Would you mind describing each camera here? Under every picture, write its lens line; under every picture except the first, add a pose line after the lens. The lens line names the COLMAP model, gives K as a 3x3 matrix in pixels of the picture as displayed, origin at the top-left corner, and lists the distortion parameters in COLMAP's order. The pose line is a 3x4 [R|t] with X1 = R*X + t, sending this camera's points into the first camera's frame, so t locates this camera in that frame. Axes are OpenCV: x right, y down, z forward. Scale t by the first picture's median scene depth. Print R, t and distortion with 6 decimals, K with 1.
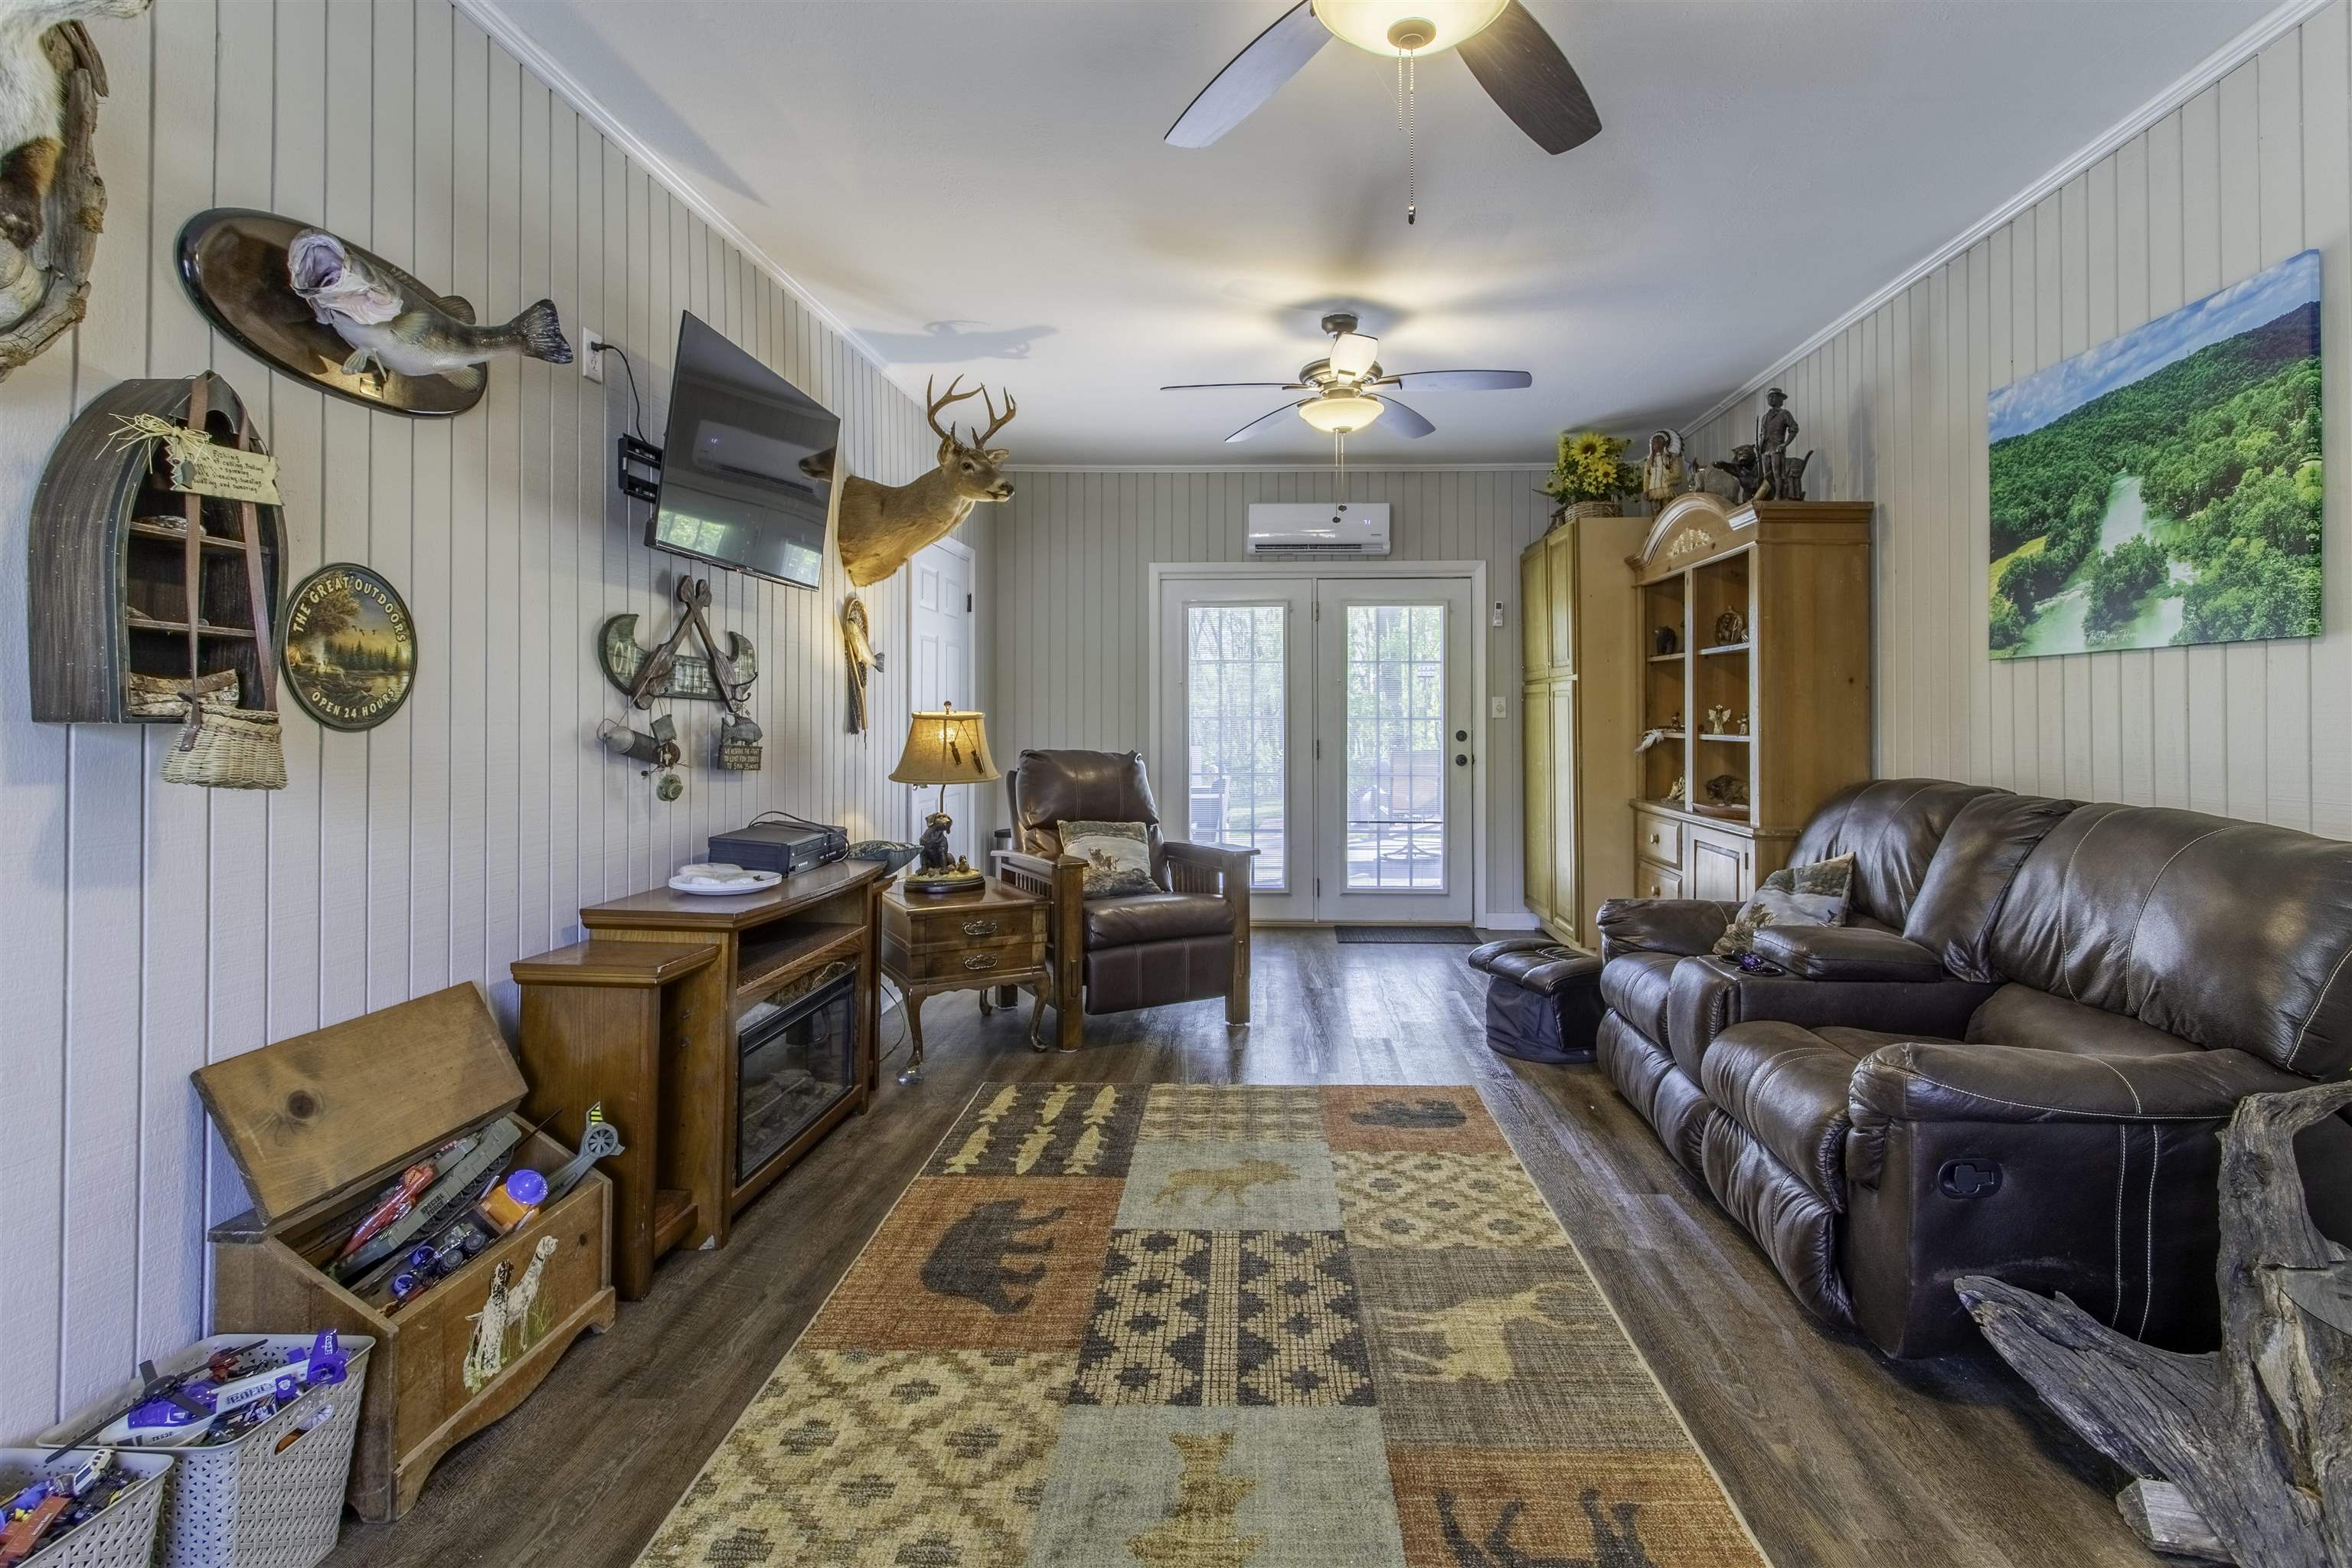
lens RADIAL K [[1153.5, 0, 1210.8], [0, 1153.5, 705.5], [0, 0, 1]] dist [-0.002710, 0.000598]
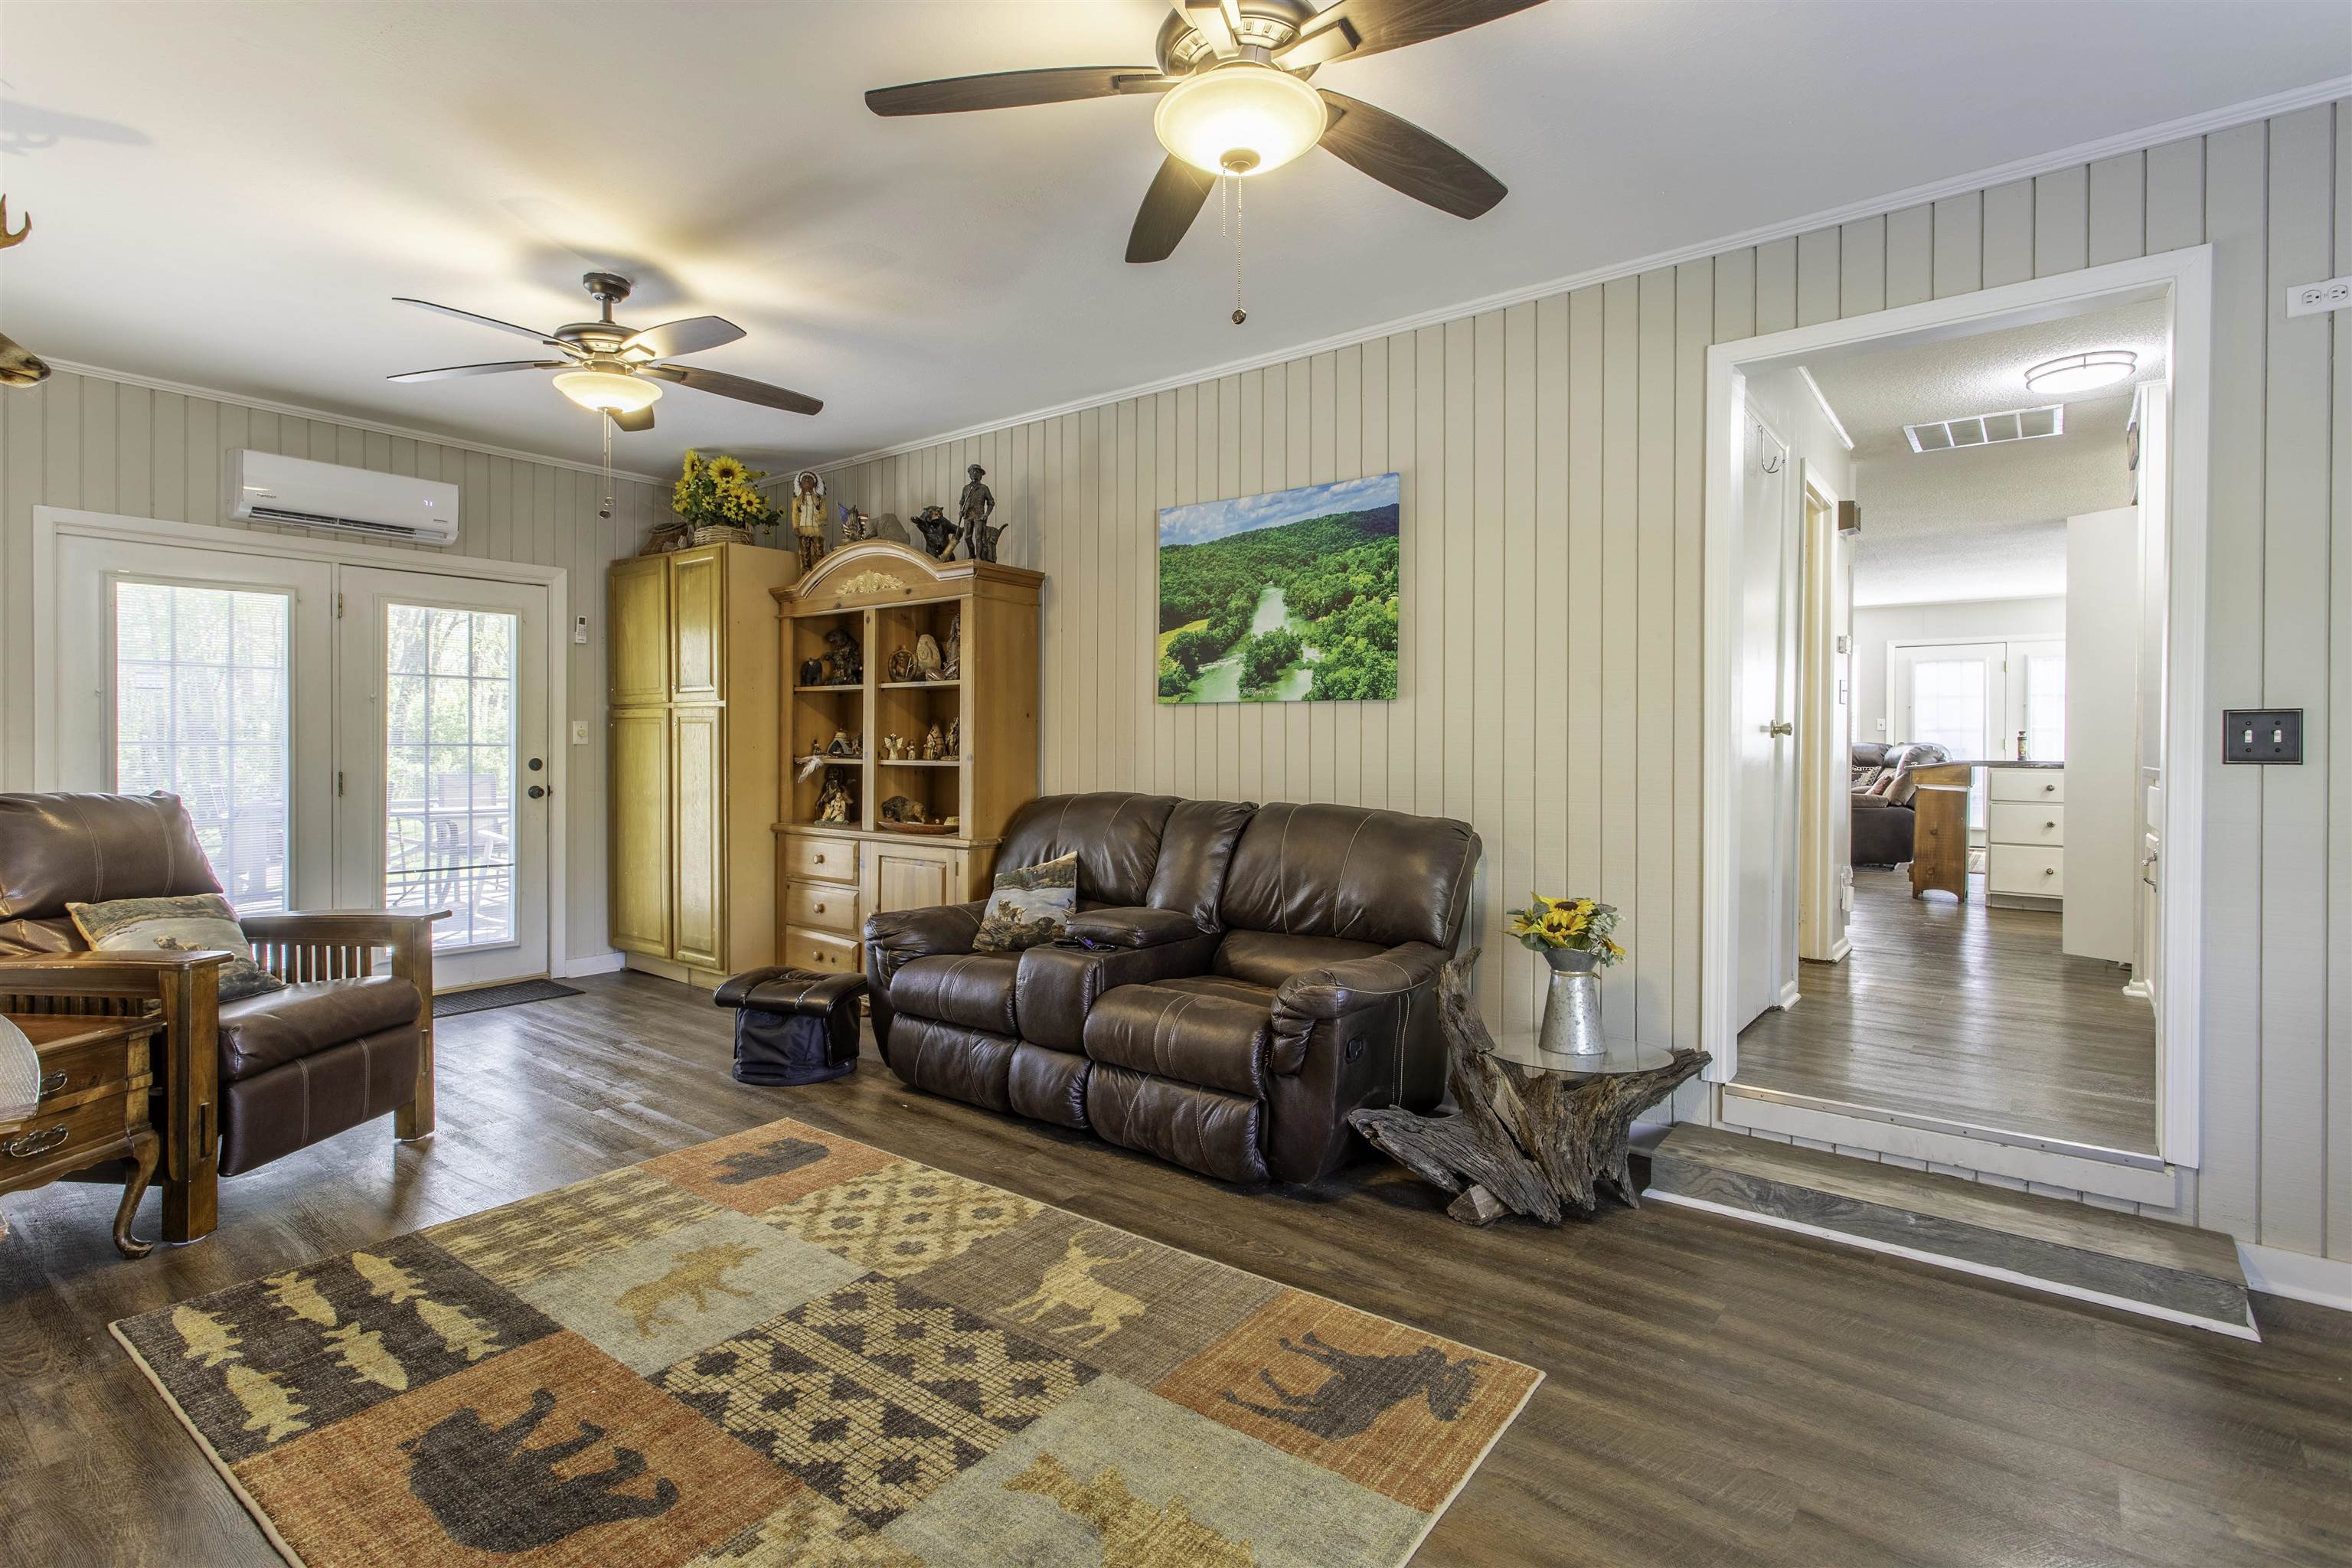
lens RADIAL K [[1141.3, 0, 1169.5], [0, 1141.3, 754.7], [0, 0, 1]] dist [0.001997, 0.000795]
pose [[0.574505, -0.004342, 0.818490, -0.482313], [-0.011873, 0.999836, 0.013638, 0.002798], [-0.818415, -0.017553, 0.574360, 0.227315]]
